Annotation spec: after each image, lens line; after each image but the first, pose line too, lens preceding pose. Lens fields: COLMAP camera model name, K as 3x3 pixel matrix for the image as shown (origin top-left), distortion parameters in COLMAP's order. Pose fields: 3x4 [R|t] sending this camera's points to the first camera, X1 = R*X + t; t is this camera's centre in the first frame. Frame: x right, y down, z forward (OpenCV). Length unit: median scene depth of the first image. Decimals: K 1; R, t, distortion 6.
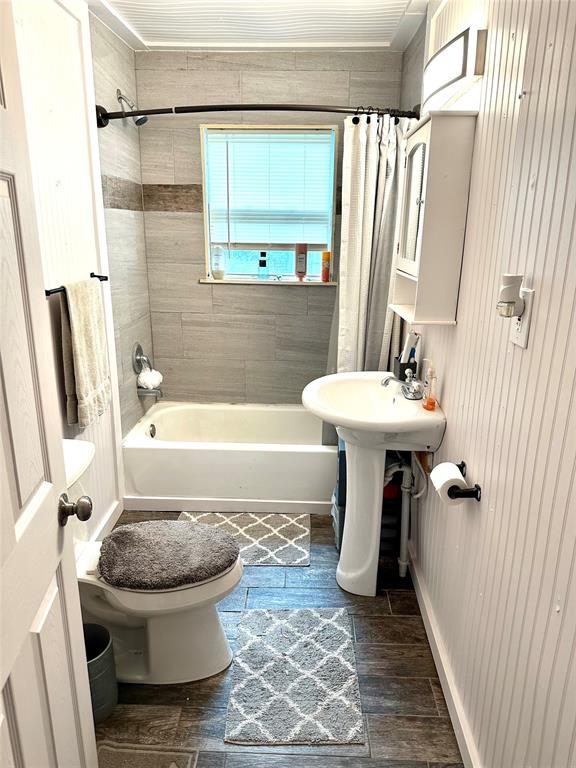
lens RADIAL K [[542.6, 0, 289.9], [0, 542.6, 385.1], [0, 0, 1]] dist [0.040997, -0.055486]
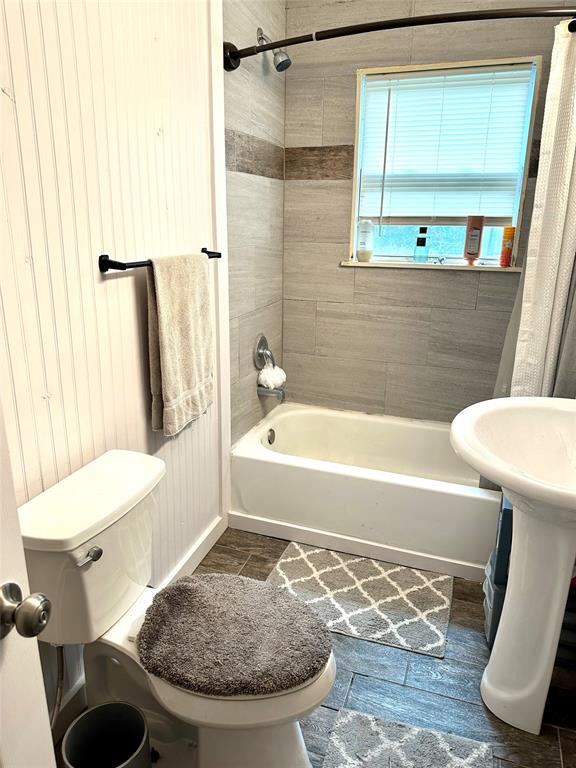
lens RADIAL K [[542.6, 0, 282.5], [0, 542.6, 384.6], [0, 0, 1]] dist [0.040997, -0.055486]
pose [[0.949777, 0.087339, -0.300493, 0.016826], [-0.082577, 0.996176, 0.028539, -0.027970], [0.301836, -0.002292, 0.953357, 0.218504]]
